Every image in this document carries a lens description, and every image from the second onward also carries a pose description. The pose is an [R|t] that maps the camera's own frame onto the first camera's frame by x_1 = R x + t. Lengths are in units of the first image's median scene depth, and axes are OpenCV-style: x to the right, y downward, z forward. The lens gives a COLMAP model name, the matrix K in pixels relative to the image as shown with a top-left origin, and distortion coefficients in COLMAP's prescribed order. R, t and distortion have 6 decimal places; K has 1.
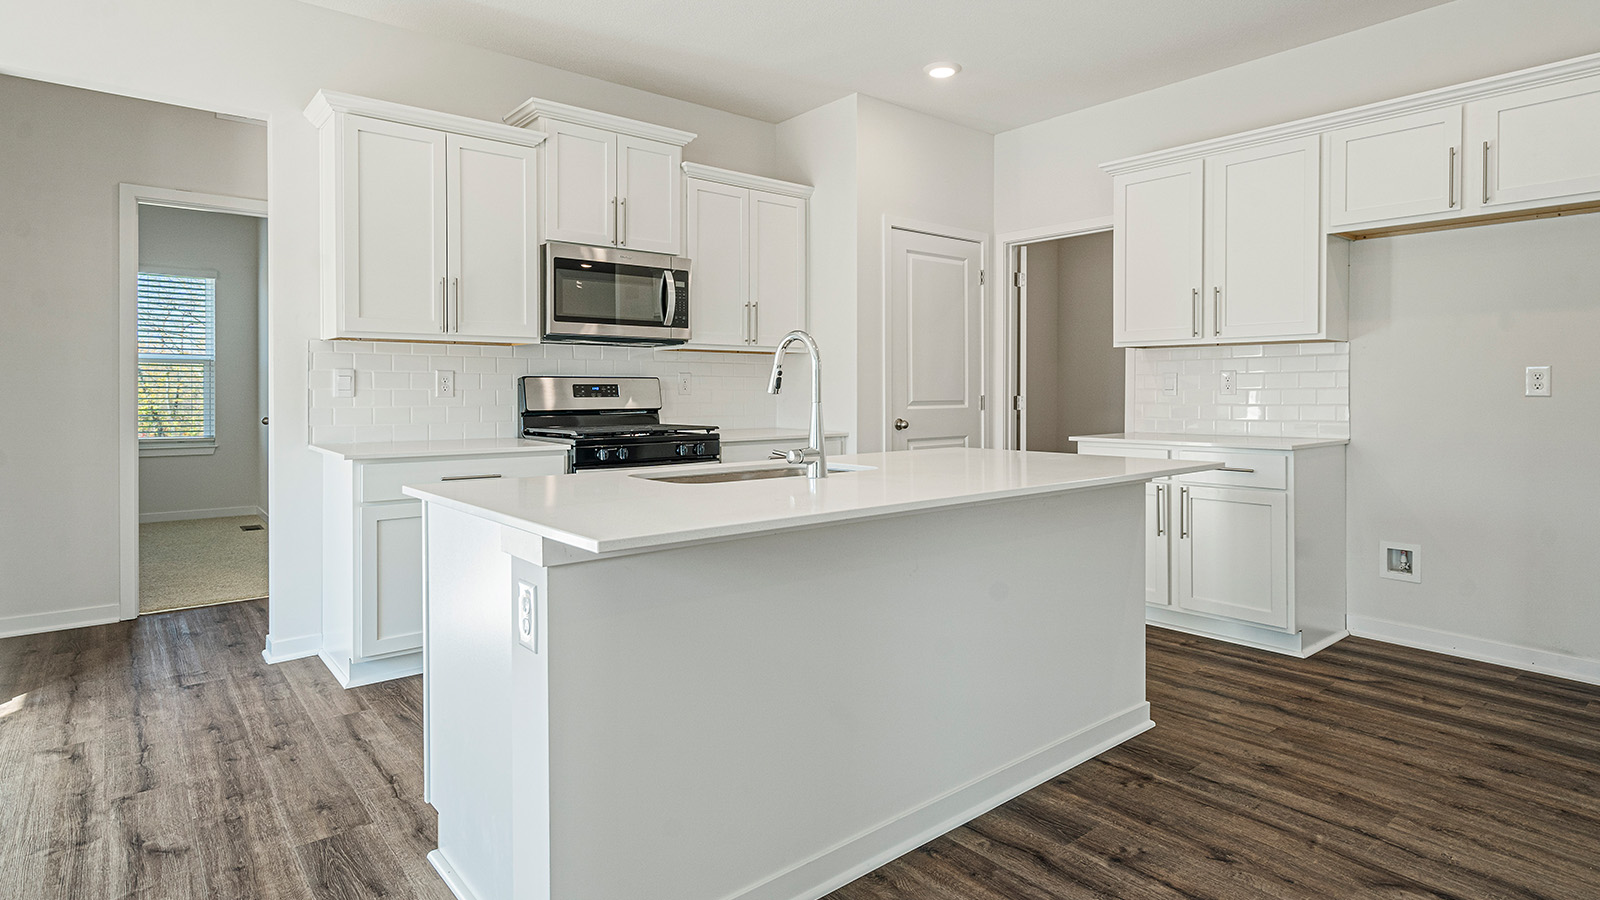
lens RADIAL K [[826.1, 0, 800.6], [0, 826.1, 408.2], [0, 0, 1]] dist [-0.000832, 0.002542]
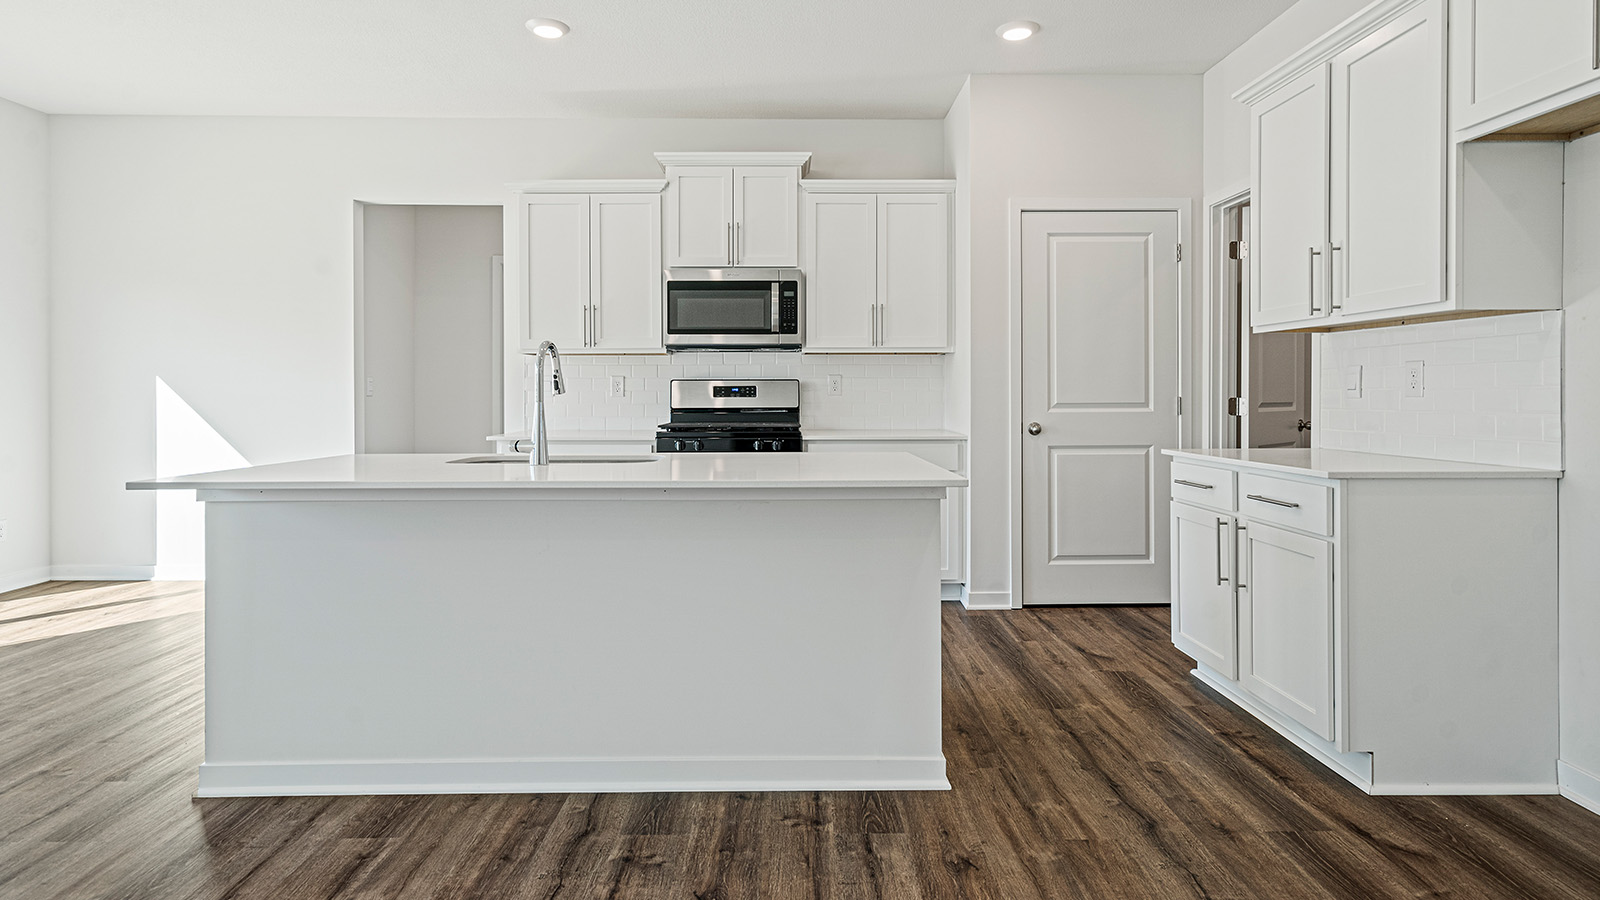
lens RADIAL K [[826.1, 0, 797.7], [0, 826.1, 400.1], [0, 0, 1]] dist [-0.000832, 0.002542]
pose [[0.783141, 0.005353, -0.621822, 0.624828], [-0.012214, 0.999902, -0.006775, -0.003078], [0.621725, 0.012900, 0.783130, 0.181354]]
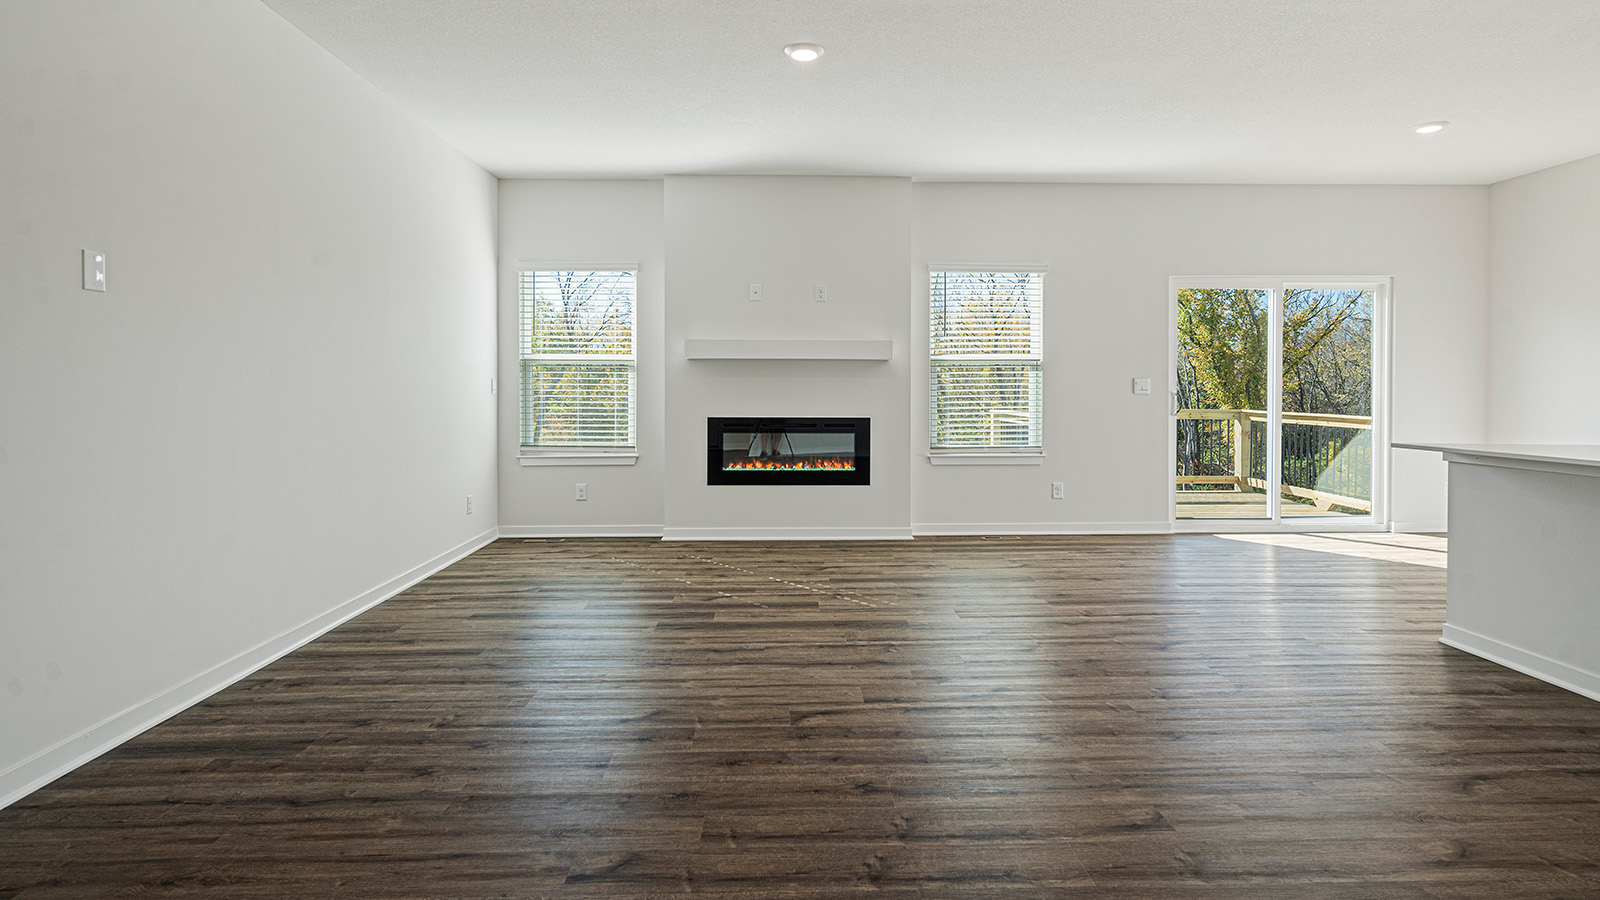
lens RADIAL K [[826.1, 0, 790.8], [0, 826.1, 389.6], [0, 0, 1]] dist [-0.000832, 0.002542]
pose [[-0.610663, 0.001483, -0.791889, 1.184669], [-0.018900, 0.999686, 0.016446, -0.014485], [0.791665, 0.025009, -0.610443, 0.371264]]
